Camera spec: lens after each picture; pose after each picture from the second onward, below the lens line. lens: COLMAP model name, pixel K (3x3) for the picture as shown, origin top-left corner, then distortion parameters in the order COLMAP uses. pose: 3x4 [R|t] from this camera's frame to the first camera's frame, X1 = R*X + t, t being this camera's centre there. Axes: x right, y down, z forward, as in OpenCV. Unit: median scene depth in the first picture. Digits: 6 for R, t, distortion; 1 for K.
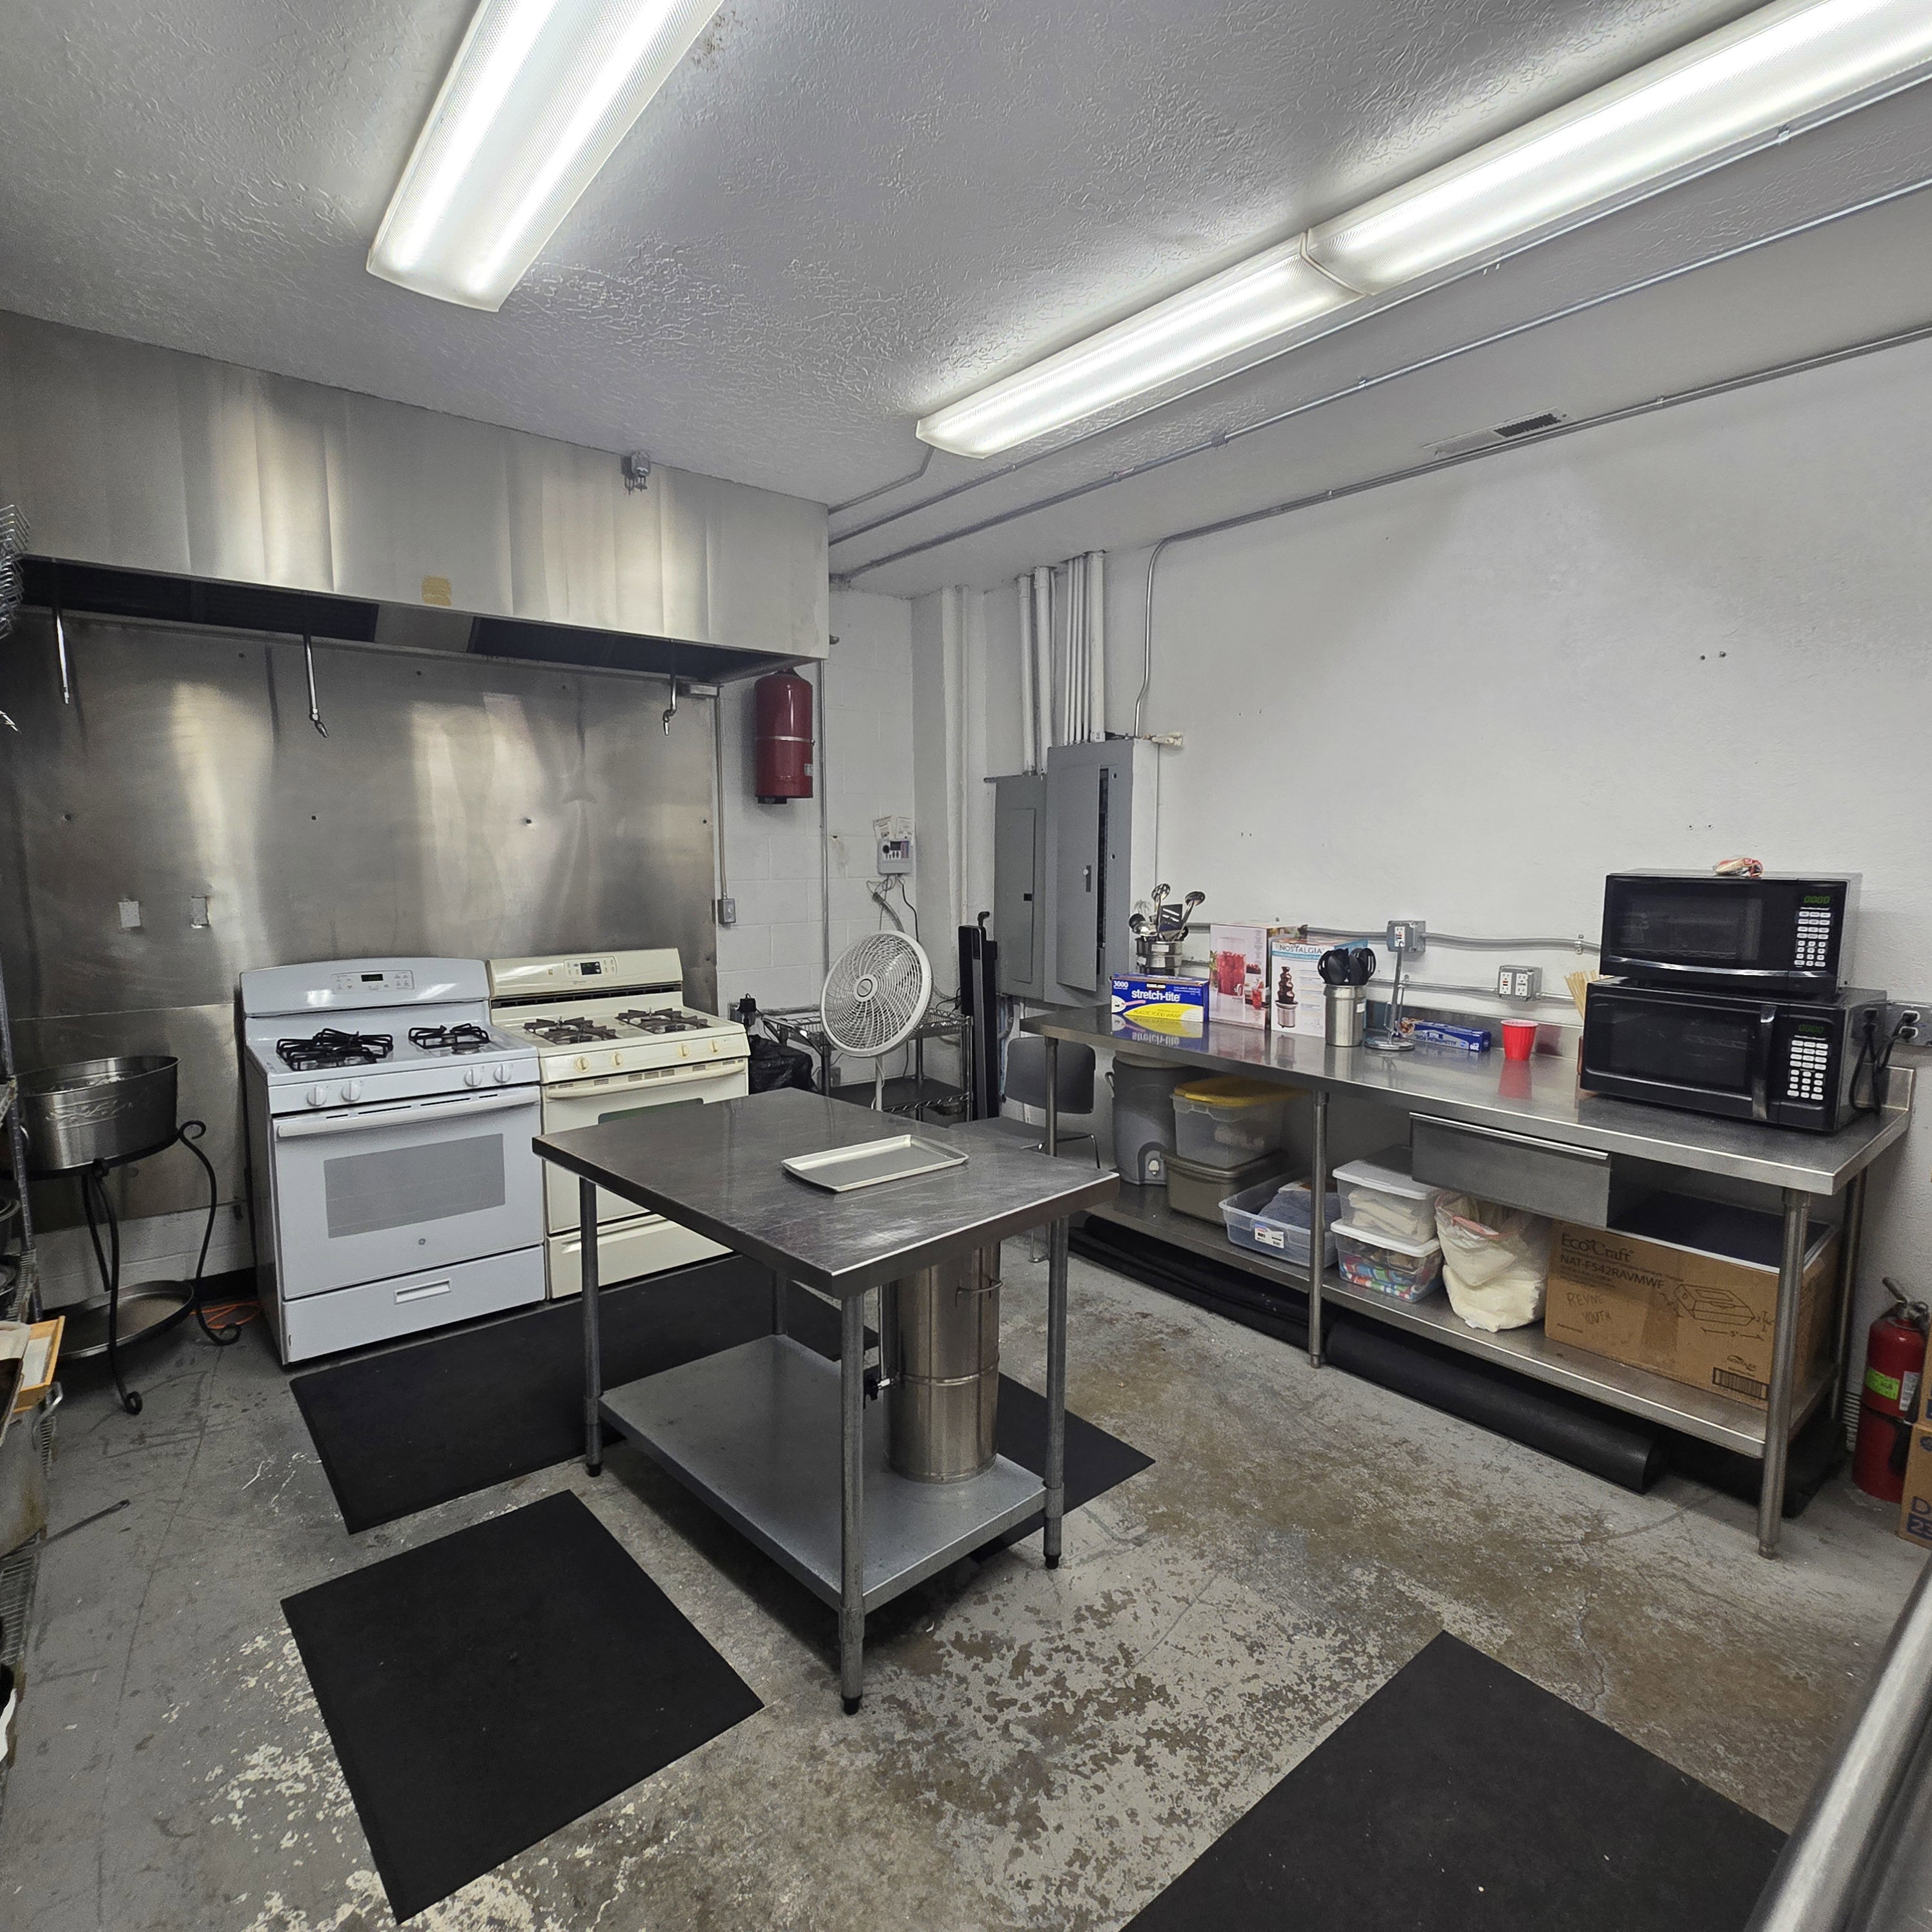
lens RADIAL K [[1058.4, 0, 979.0], [0, 1058.4, 970.3], [0, 0, 1]] dist [-0.003369, -0.000600]
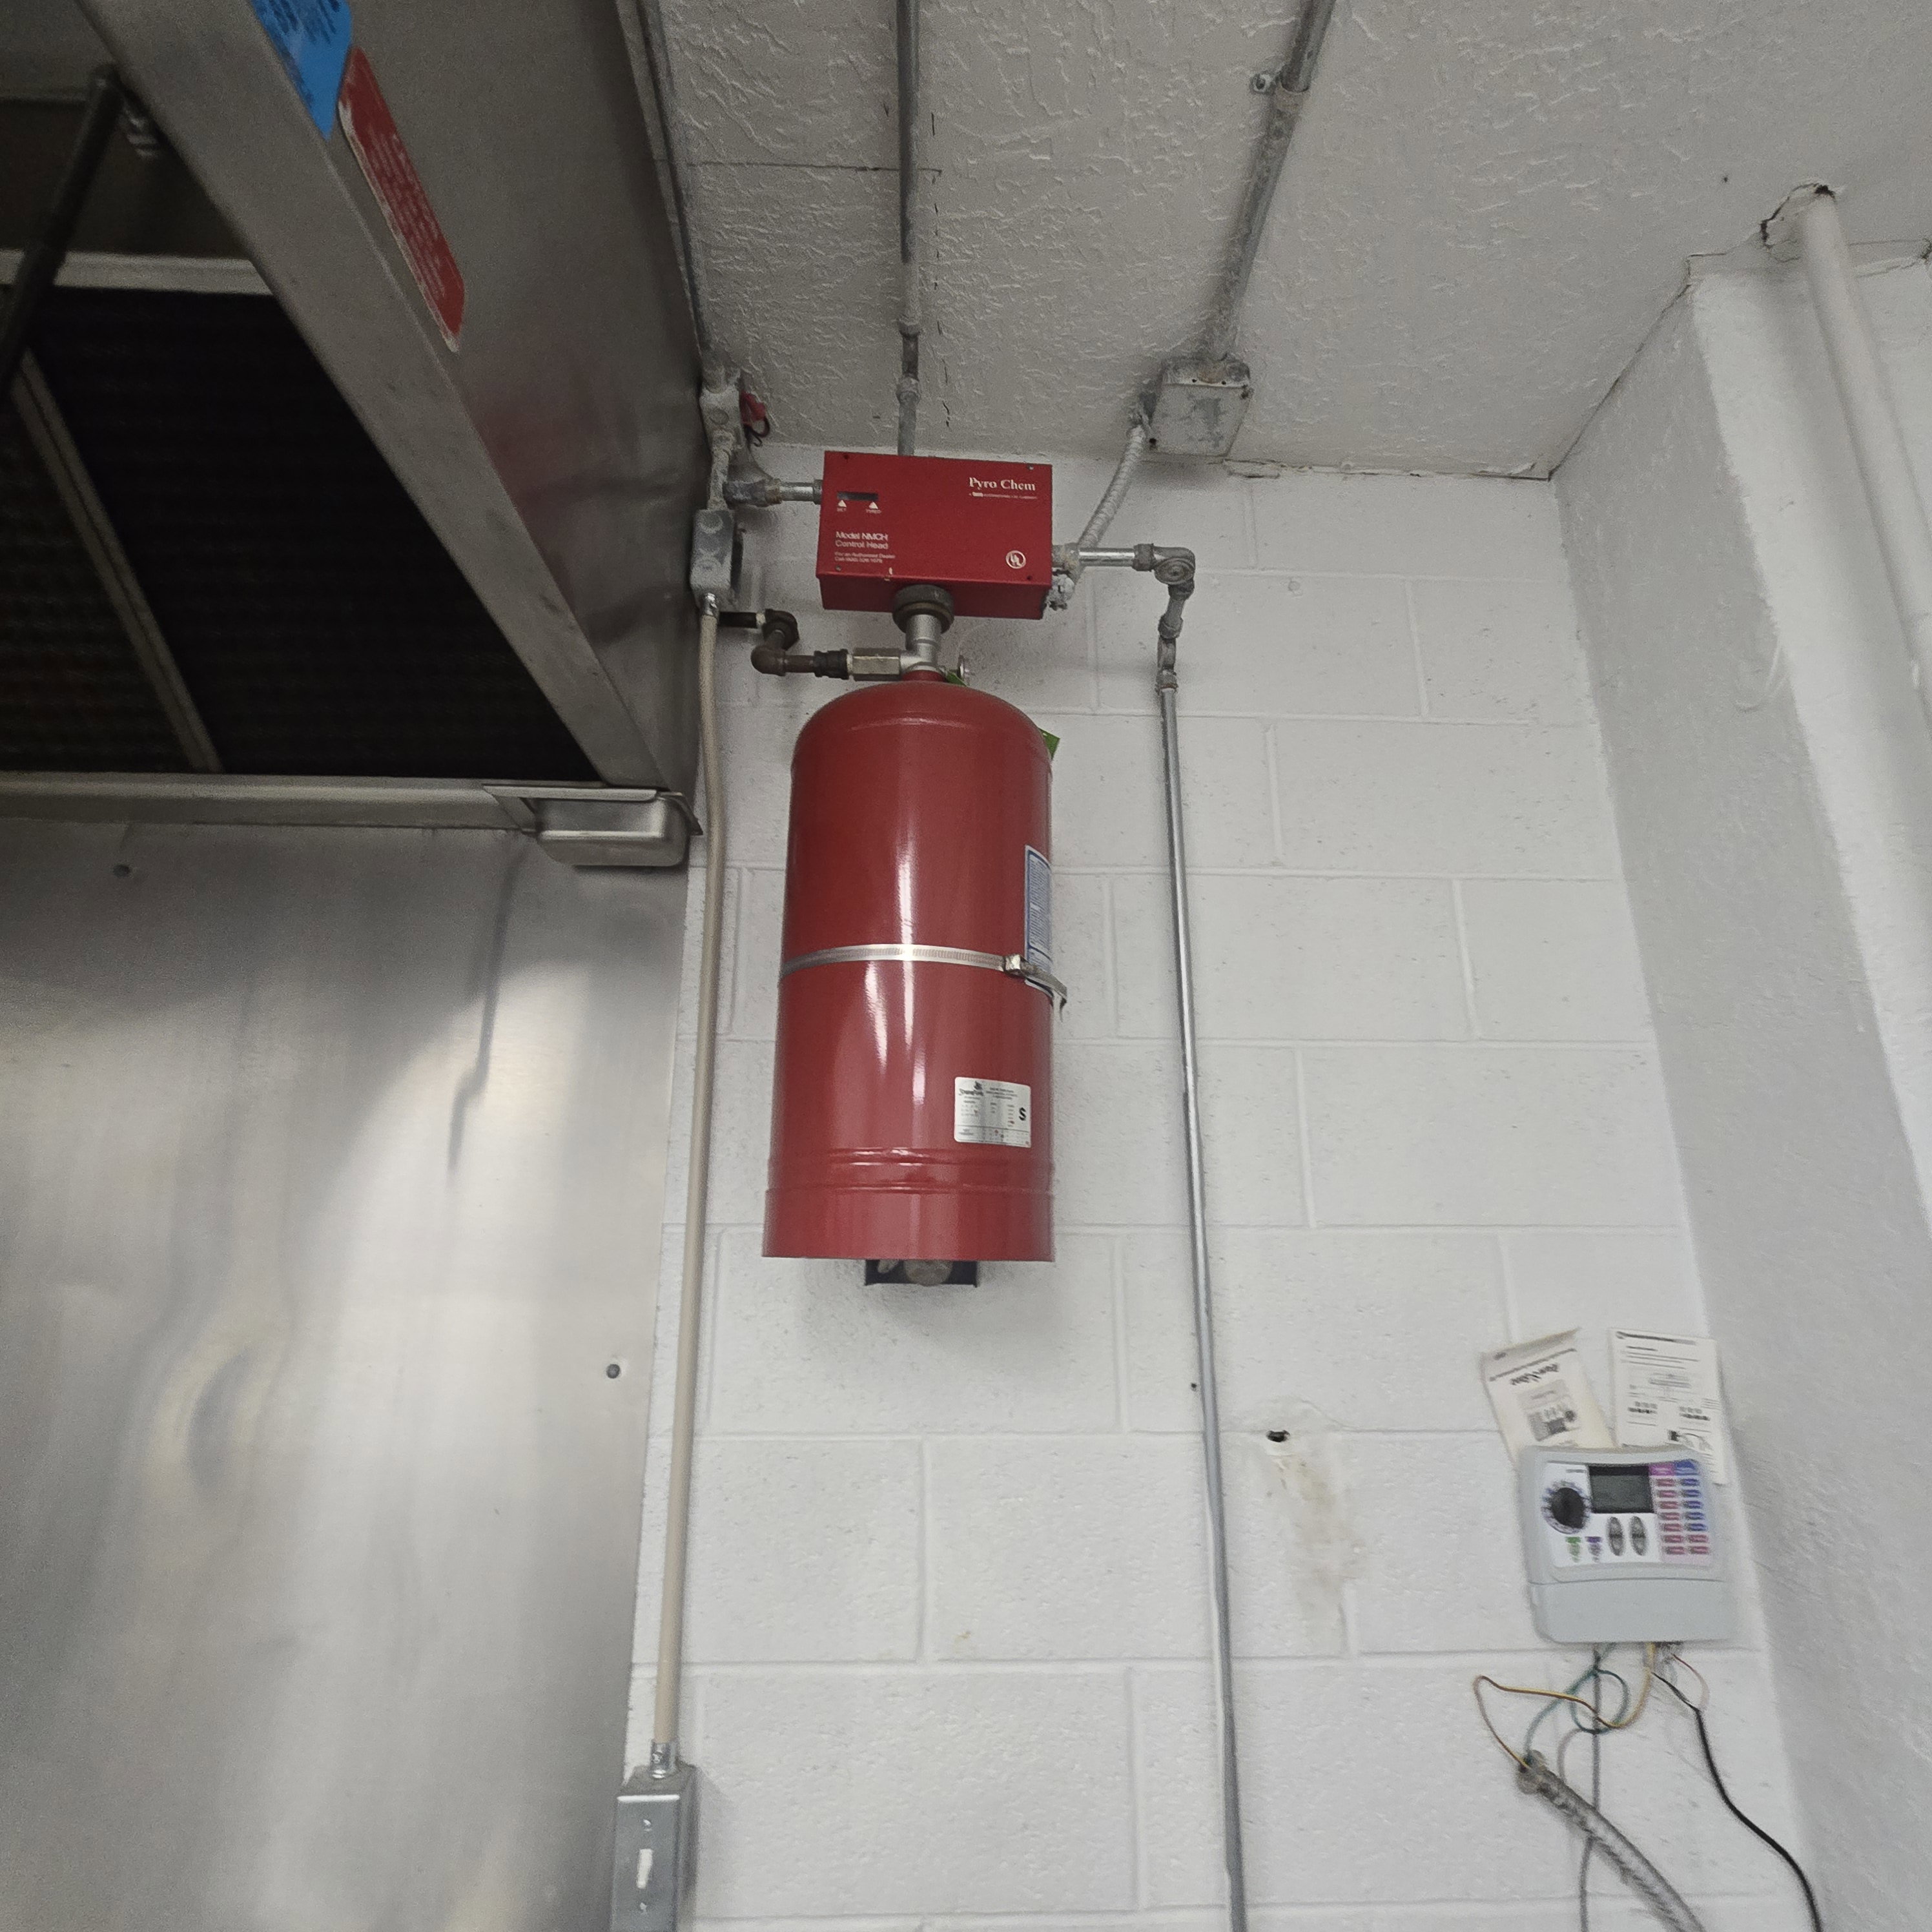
lens RADIAL K [[1058.4, 0, 979.0], [0, 1058.4, 970.3], [0, 0, 1]] dist [-0.003369, -0.000600]
pose [[0.807540, -0.150468, -0.570296, -0.048647], [-0.072647, 0.934174, -0.349343, -0.130237], [0.585321, 0.323539, 0.743452, 0.752272]]
